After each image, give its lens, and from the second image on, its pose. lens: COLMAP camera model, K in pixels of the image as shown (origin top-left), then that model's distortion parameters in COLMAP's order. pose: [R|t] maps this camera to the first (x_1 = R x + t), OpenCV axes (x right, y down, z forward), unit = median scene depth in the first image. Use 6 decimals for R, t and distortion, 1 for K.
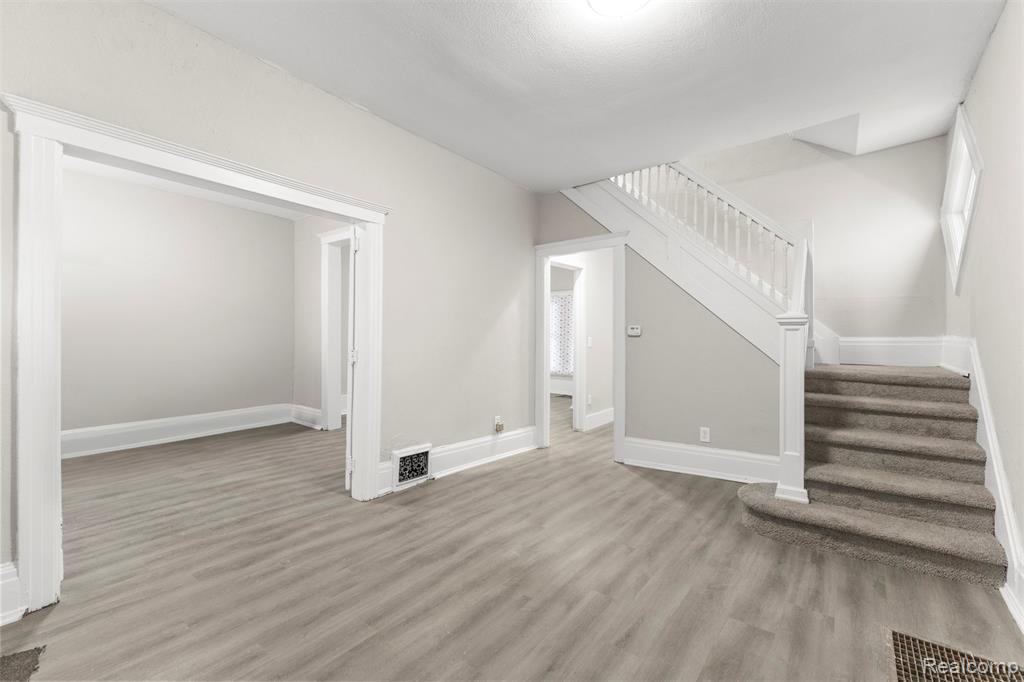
lens RADIAL K [[440.3, 0, 522.4], [0, 440.3, 337.8], [0, 0, 1]] dist [0.011442, -0.003599]
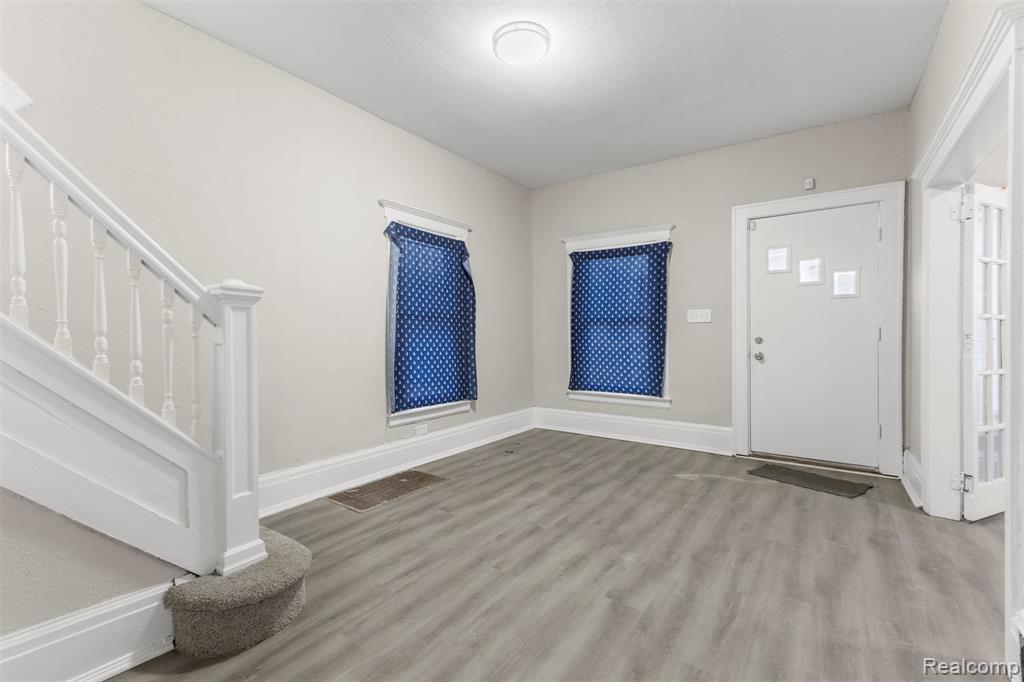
lens RADIAL K [[440.3, 0, 512.6], [0, 440.3, 342.8], [0, 0, 1]] dist [0.011442, -0.003599]
pose [[-0.999885, -0.001279, -0.015105, 0.207745], [-0.001538, 0.999851, 0.017166, 0.019965], [0.015080, 0.017188, -0.999739, 1.682336]]
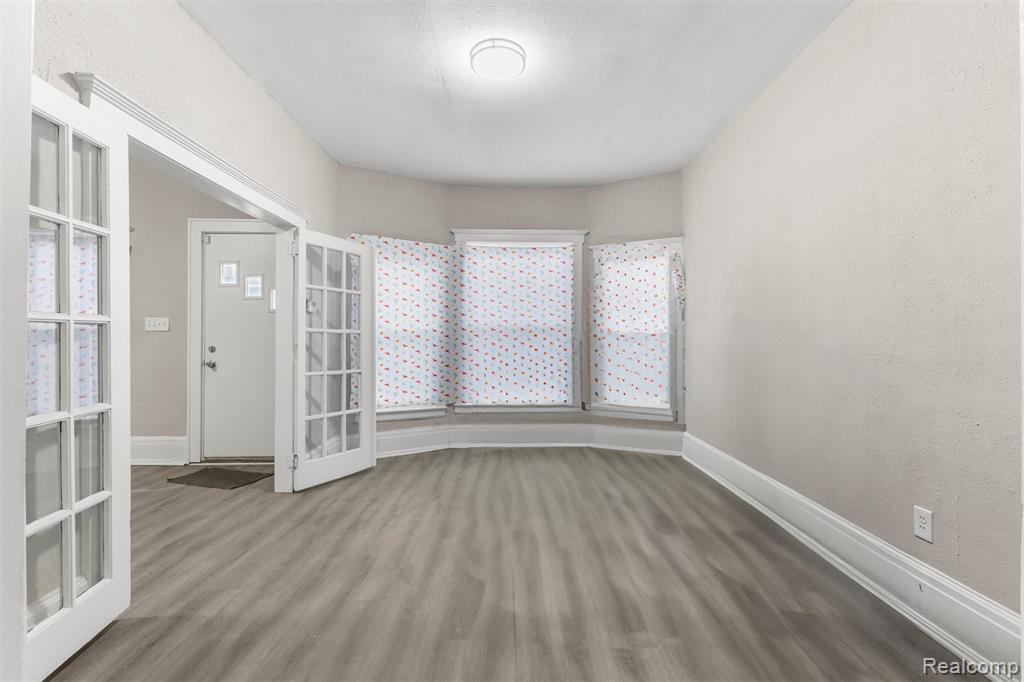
lens RADIAL K [[440.3, 0, 516.0], [0, 440.3, 336.5], [0, 0, 1]] dist [0.011442, -0.003599]
pose [[-0.793588, -0.012293, -0.608331, -0.523740], [-0.006263, 0.999908, -0.012036, 0.003688], [0.608423, -0.005741, -0.793592, 2.080952]]
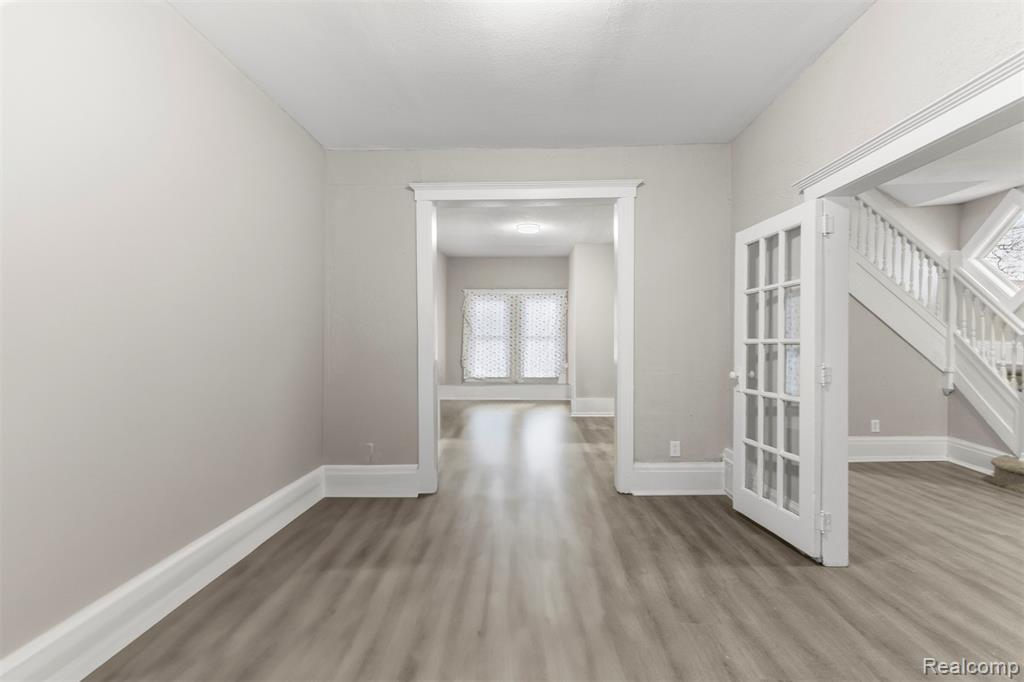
lens RADIAL K [[440.3, 0, 518.2], [0, 440.3, 345.6], [0, 0, 1]] dist [0.011442, -0.003599]
pose [[0.823081, -0.015413, 0.567715, -1.445721], [0.003768, 0.999758, 0.021679, -0.031987], [-0.567912, -0.015705, 0.822939, 0.804452]]
